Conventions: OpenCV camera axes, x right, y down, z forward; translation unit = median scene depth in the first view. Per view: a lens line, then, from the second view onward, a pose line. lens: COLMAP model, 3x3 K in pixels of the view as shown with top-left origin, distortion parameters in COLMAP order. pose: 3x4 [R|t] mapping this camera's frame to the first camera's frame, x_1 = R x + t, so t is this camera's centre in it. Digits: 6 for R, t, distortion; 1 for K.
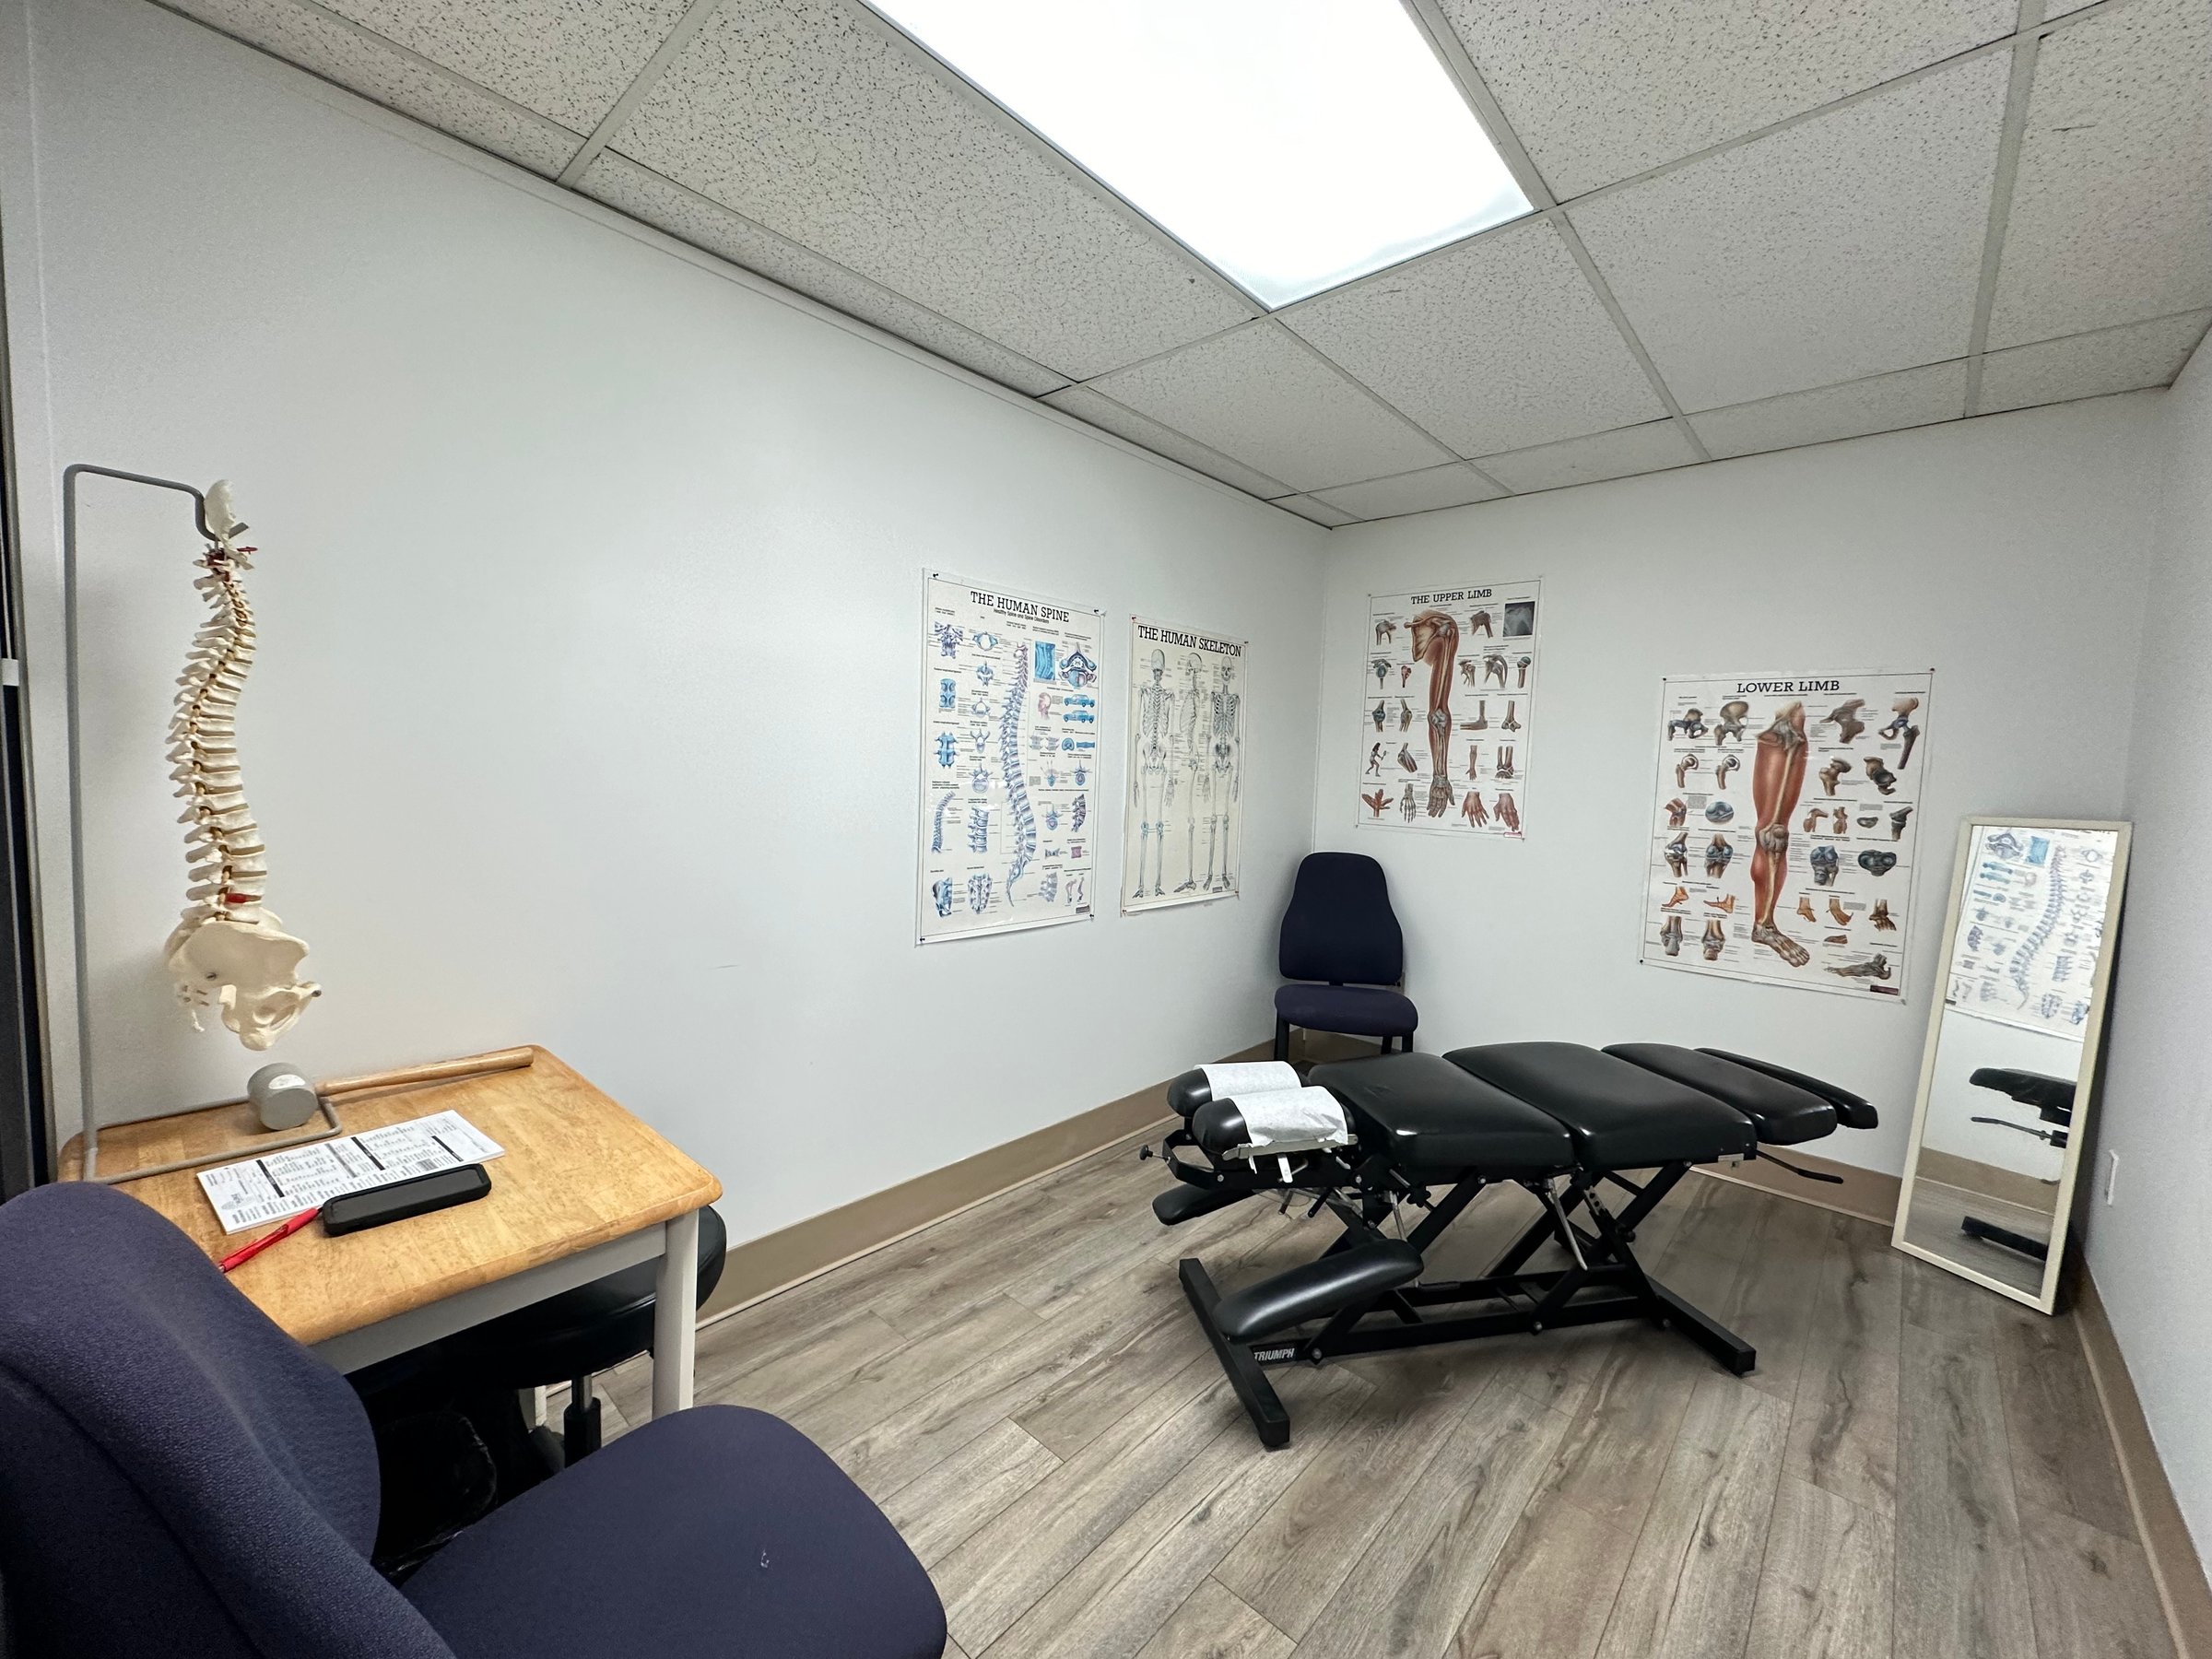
lens RADIAL K [[883.6, 0, 1106.0], [0, 883.6, 829.5], [0, 0, 1]] dist [-0.000026, -0.000007]
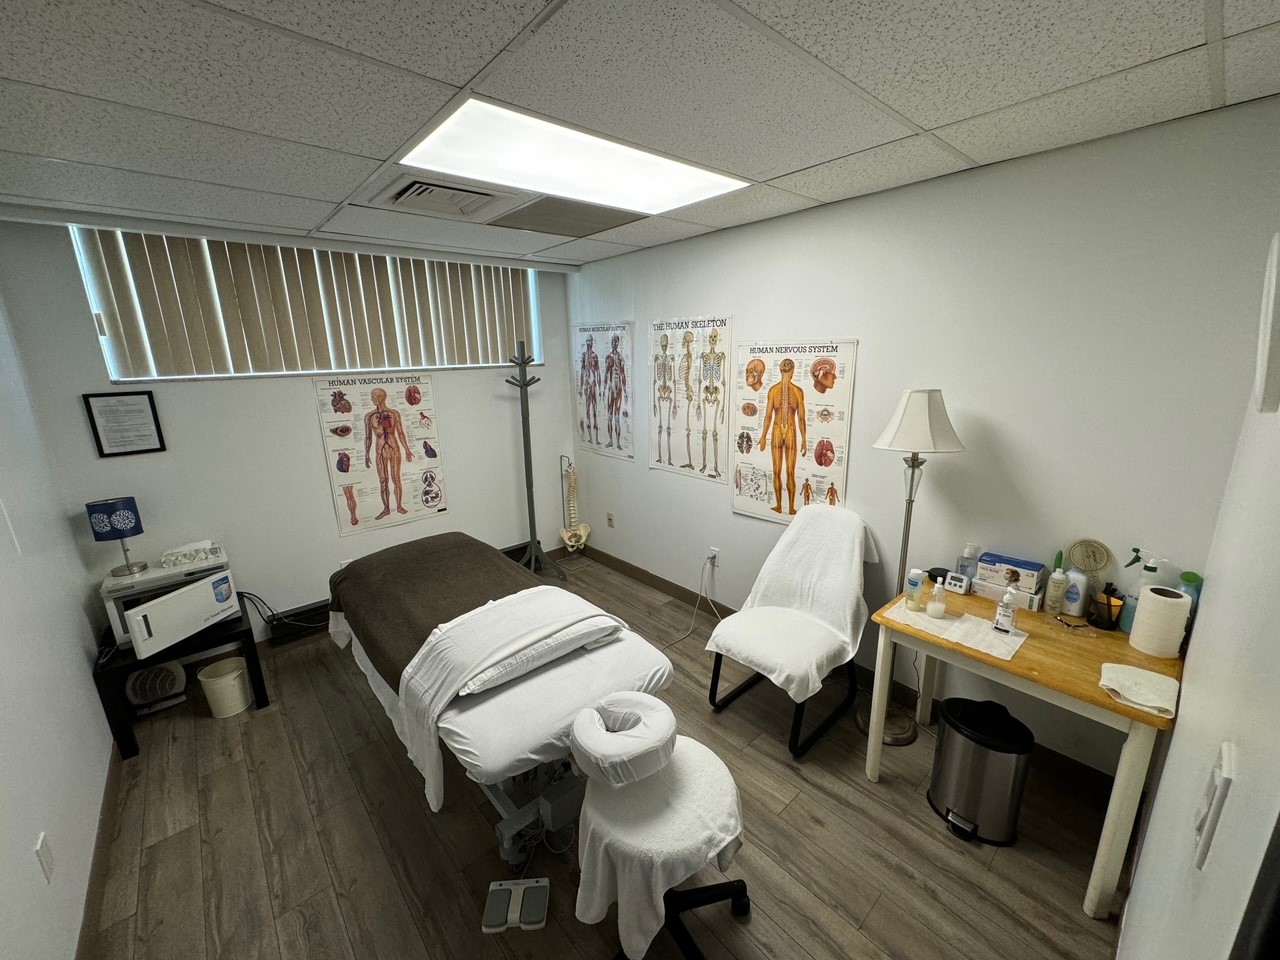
lens RADIAL K [[511.3, 0, 640.0], [0, 511.3, 480.0], [0, 0, 1]] dist [-0.000026, -0.000007]
pose [[-0.107606, 0.224933, -0.968414, 1.105898], [-0.058944, 0.970913, 0.232063, -0.142208], [0.992445, 0.082053, -0.091218, 1.002400]]
